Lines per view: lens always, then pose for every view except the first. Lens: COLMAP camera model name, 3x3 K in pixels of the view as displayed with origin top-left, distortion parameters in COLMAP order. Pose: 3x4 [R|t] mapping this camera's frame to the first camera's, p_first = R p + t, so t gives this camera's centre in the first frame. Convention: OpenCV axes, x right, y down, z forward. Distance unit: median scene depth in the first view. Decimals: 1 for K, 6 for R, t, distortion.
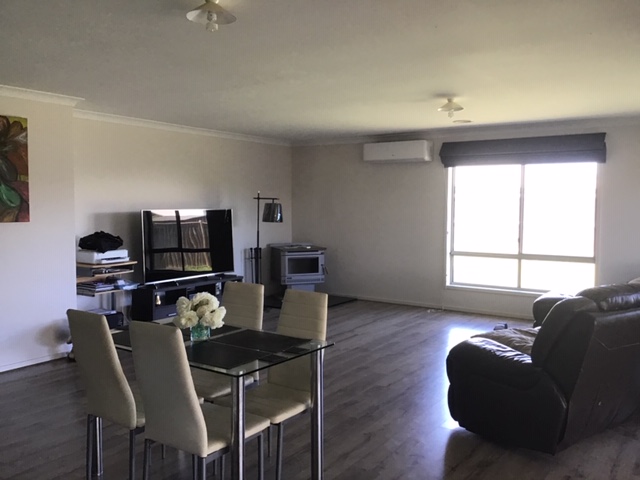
lens RADIAL K [[598.1, 0, 320.0], [0, 598.1, 240.0], [0, 0, 1]] dist [0.071065, 0.002079]
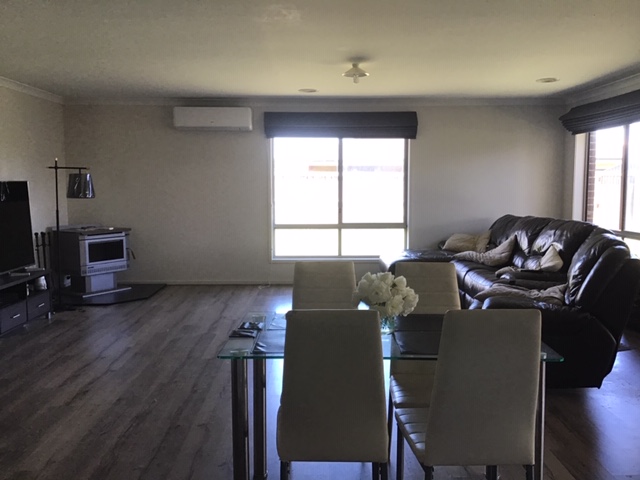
lens RADIAL K [[598.1, 0, 320.0], [0, 598.1, 240.0], [0, 0, 1]] dist [0.071065, 0.002079]
pose [[0.808439, -0.061186, 0.585391, -0.294933], [0.042682, 0.998058, 0.045373, 0.002781], [-0.587030, -0.011696, 0.809480, 0.168078]]
